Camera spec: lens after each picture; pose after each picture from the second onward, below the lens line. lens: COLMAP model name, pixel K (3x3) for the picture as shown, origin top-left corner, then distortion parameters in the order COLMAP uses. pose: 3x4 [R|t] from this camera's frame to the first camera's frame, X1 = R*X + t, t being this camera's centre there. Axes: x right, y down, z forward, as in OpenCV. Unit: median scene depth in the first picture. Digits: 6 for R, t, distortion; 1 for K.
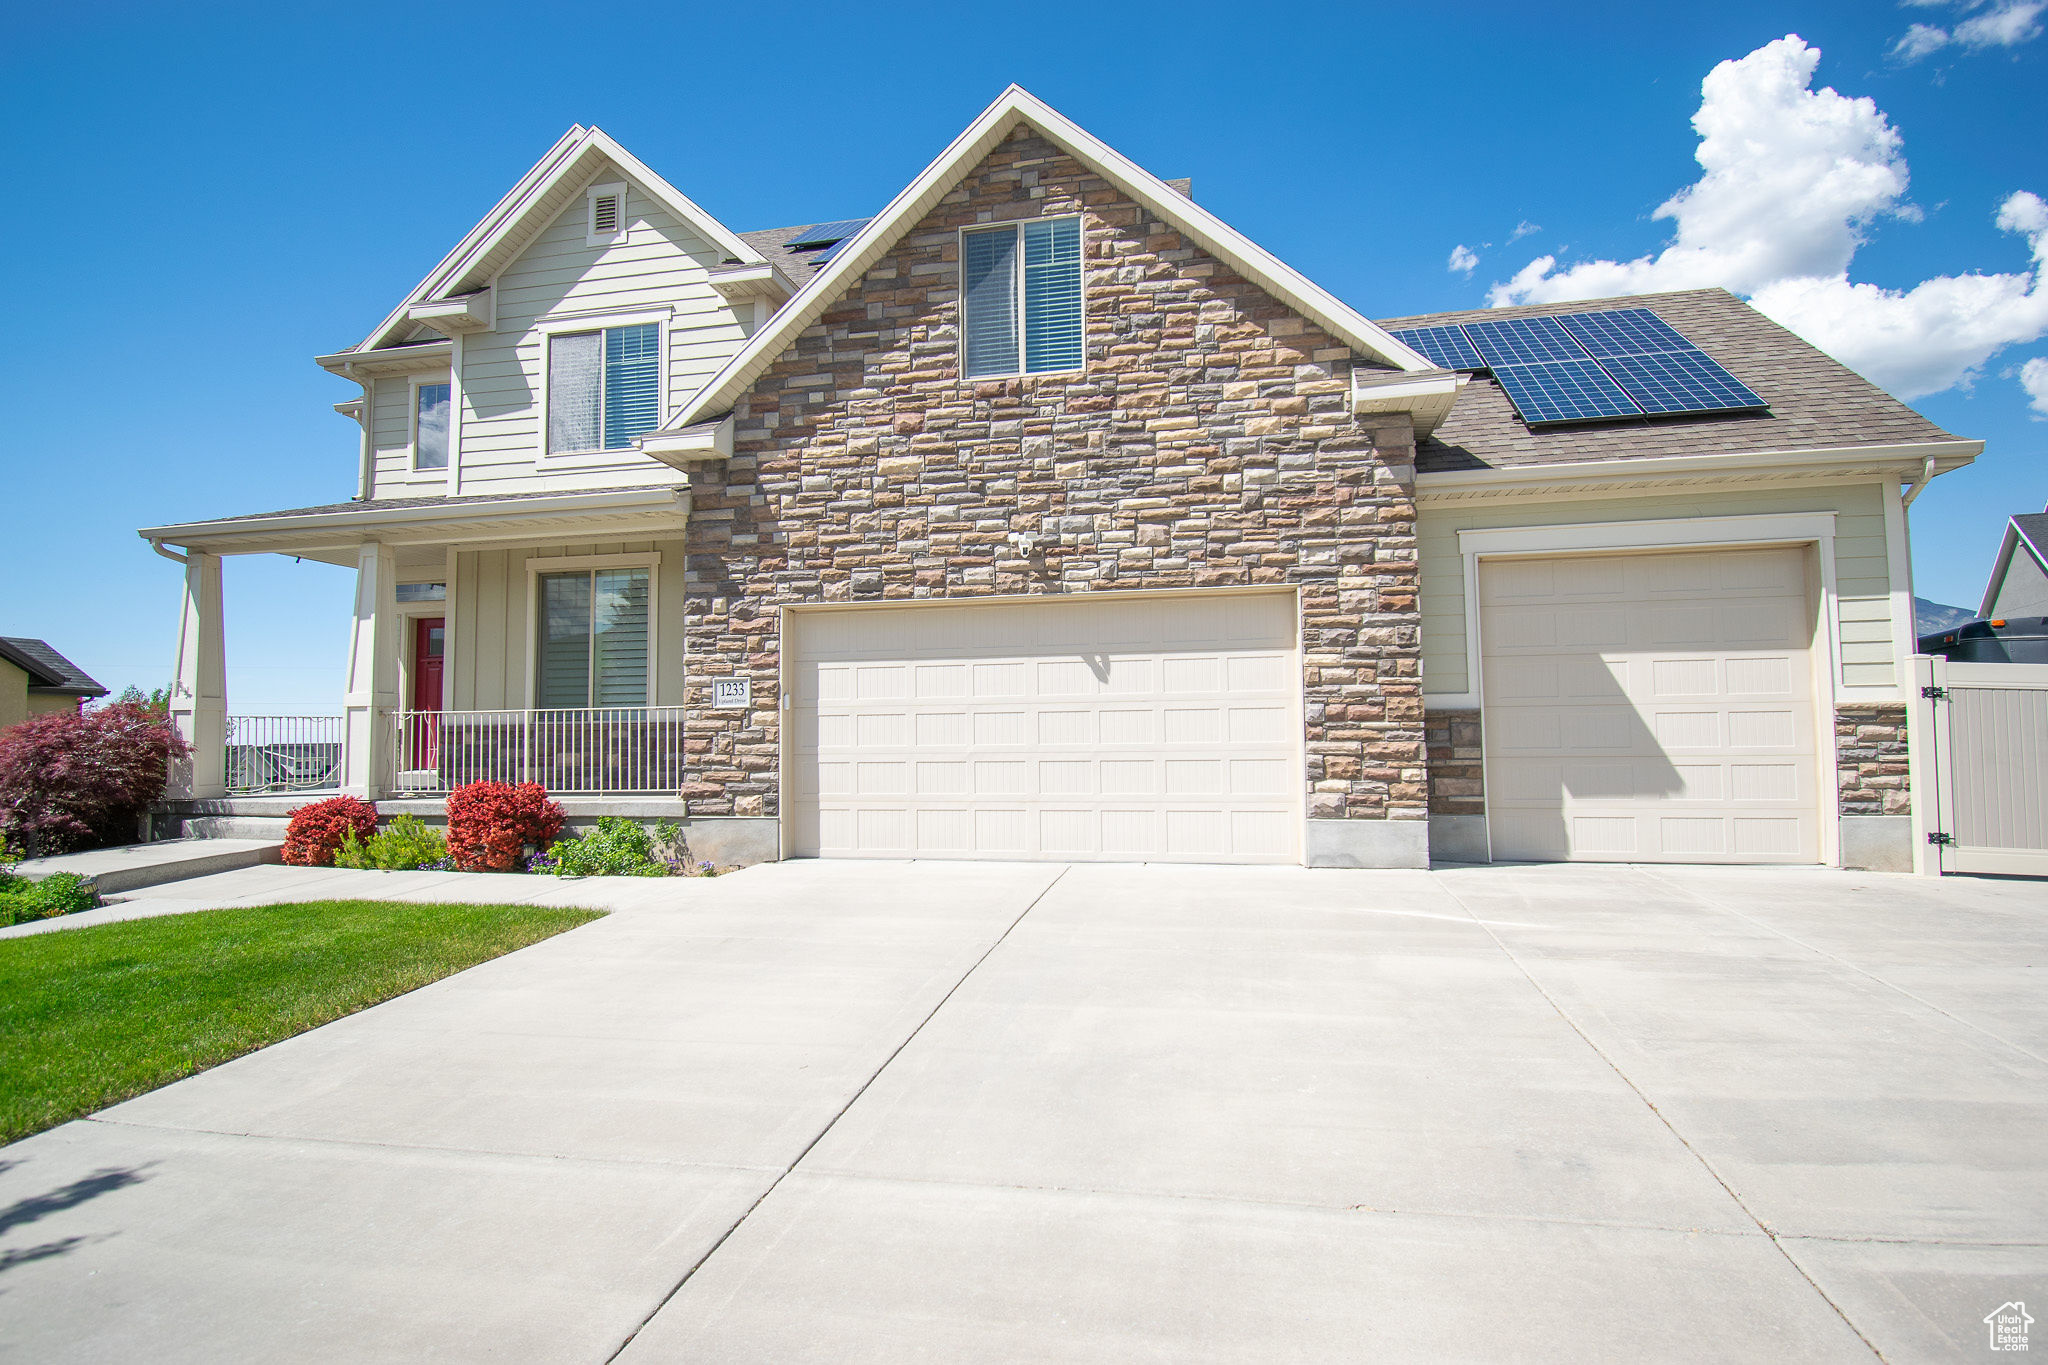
lens RADIAL K [[1024.4, 0, 1024.3], [0, 1024.4, 678.0], [0, 0, 1]] dist [0.022535, -0.031504]
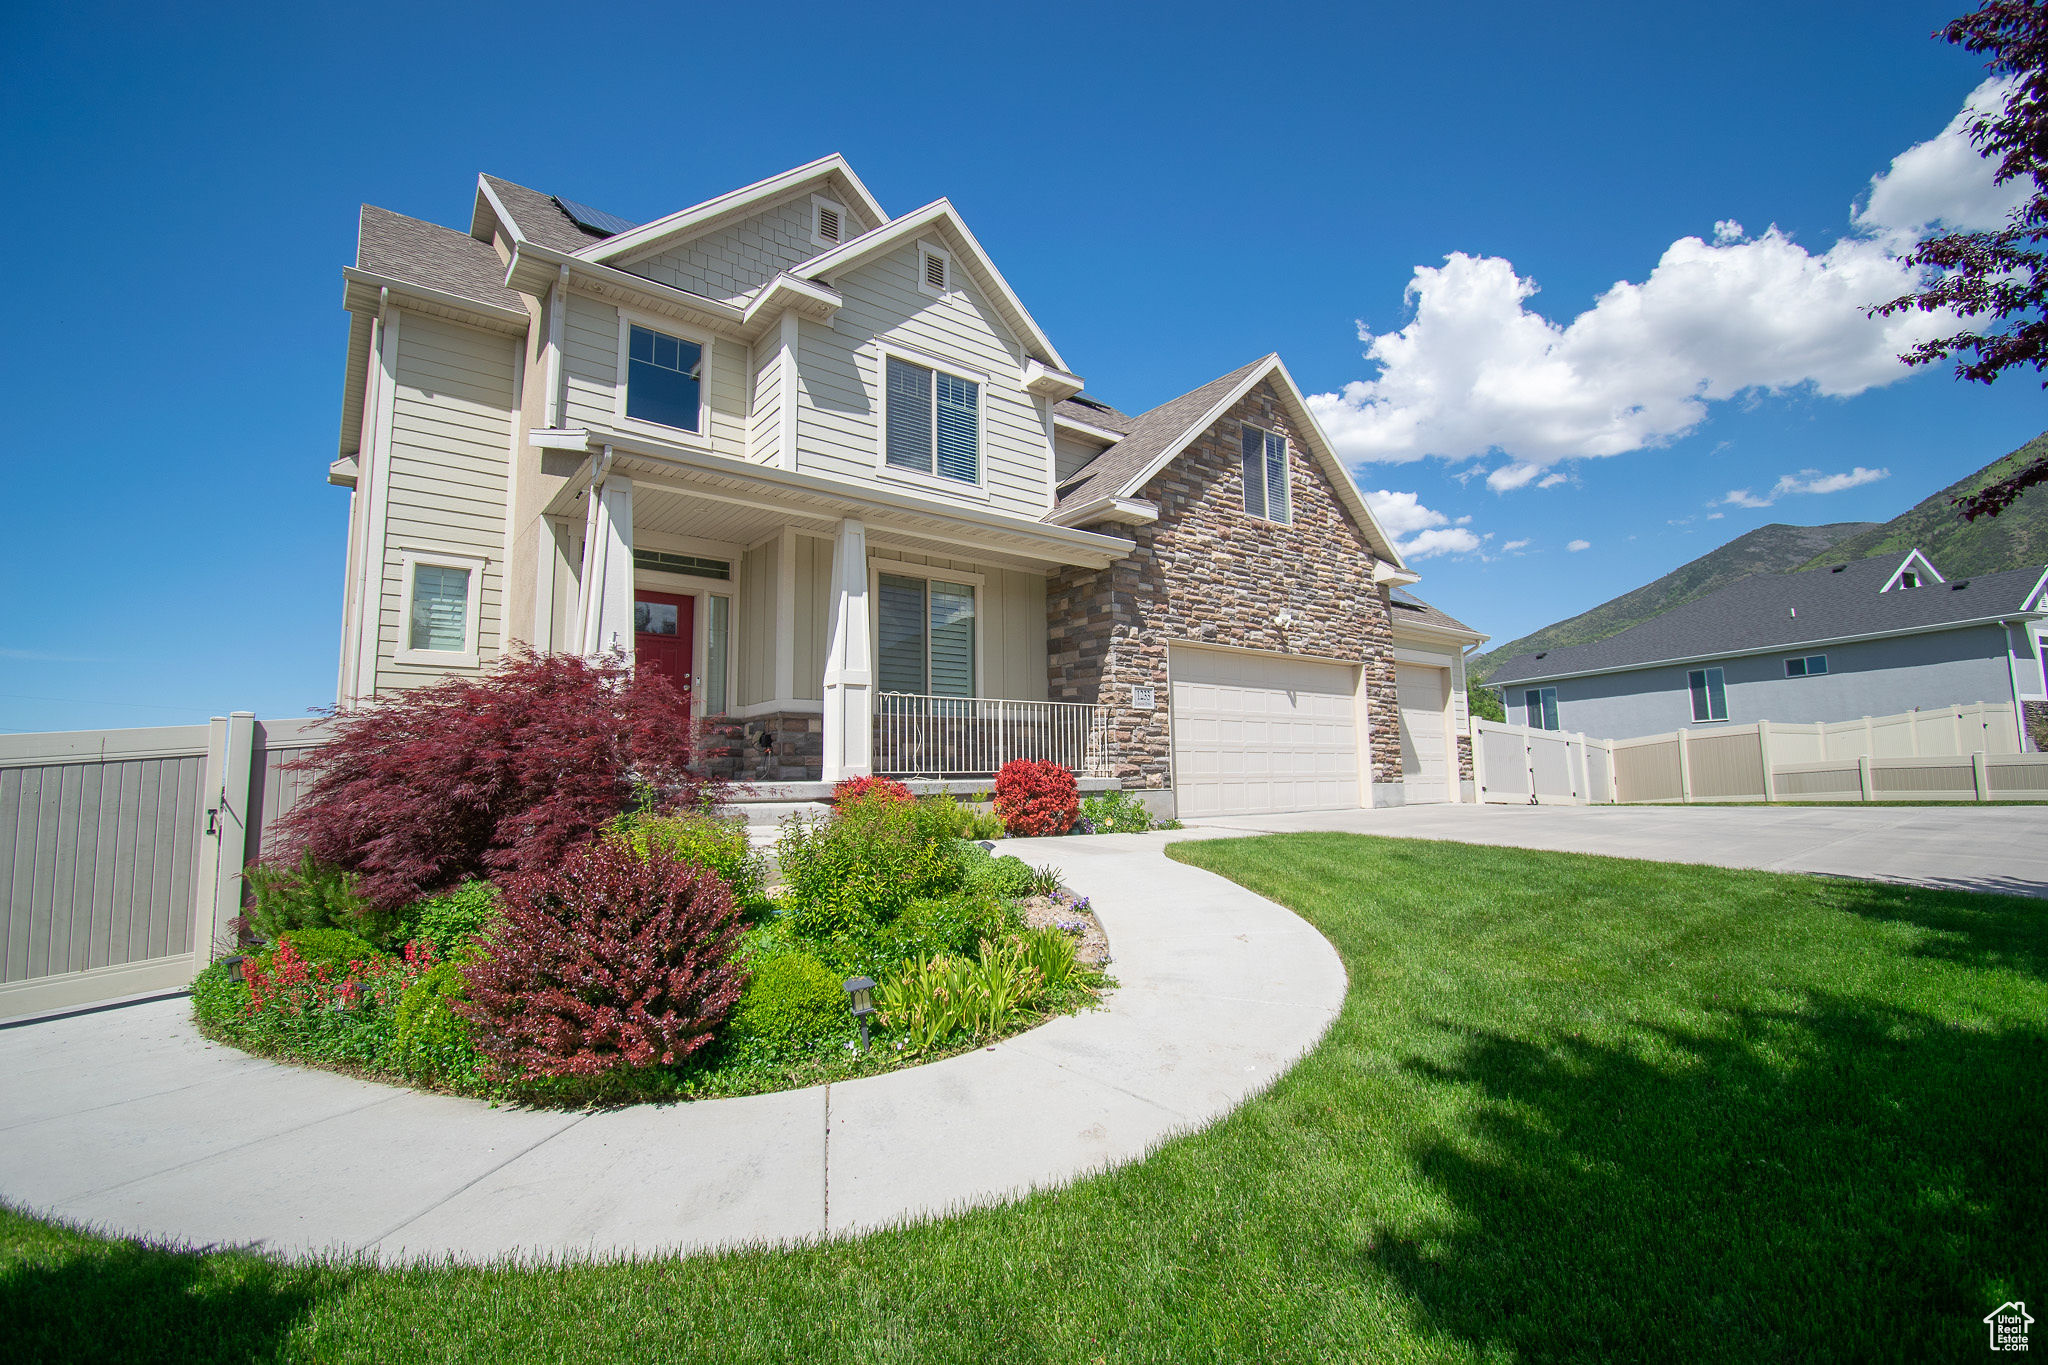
lens RADIAL K [[899.4, 0, 1023.4], [0, 899.4, 676.3], [0, 0, 1]] dist [0.027792, -0.028792]
pose [[0.636268, 0.090953, 0.766088, -1.325419], [-0.036077, 0.995447, -0.088221, 0.098816], [-0.770624, 0.028494, 0.636653, 0.372116]]
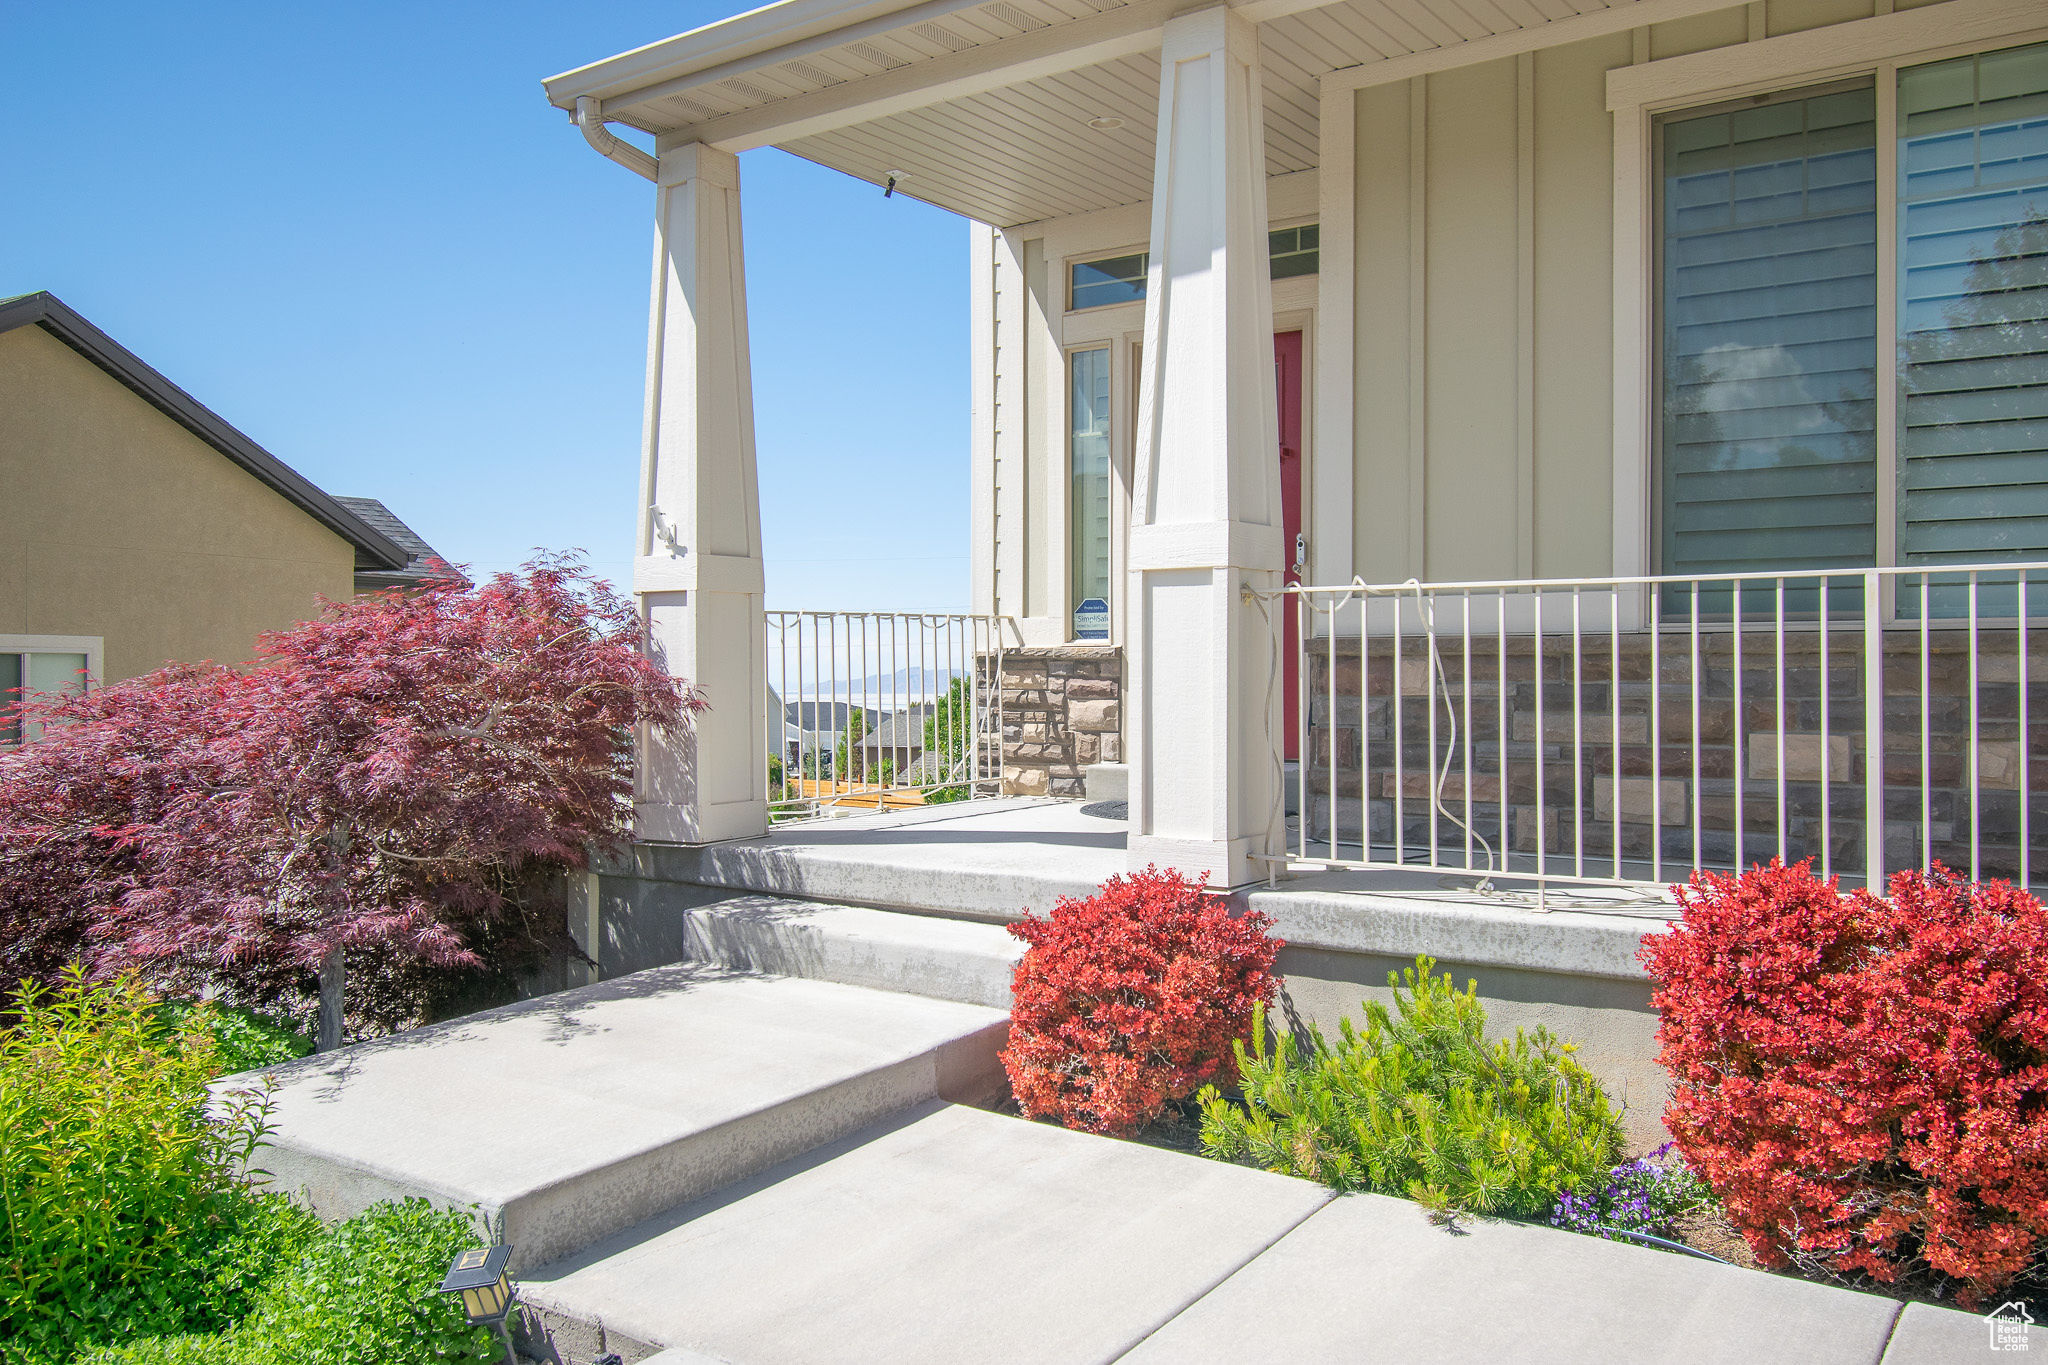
lens RADIAL K [[1692.4, 0, 1024.0], [0, 1692.4, 682.5], [0, 0, 1]] dist [0.011981, -0.032849]
pose [[0.916544, 0.011621, -0.399764, -0.545832], [0.015258, 0.997834, 0.063989, 0.031335], [0.399642, -0.064748, 0.914382, 0.590744]]
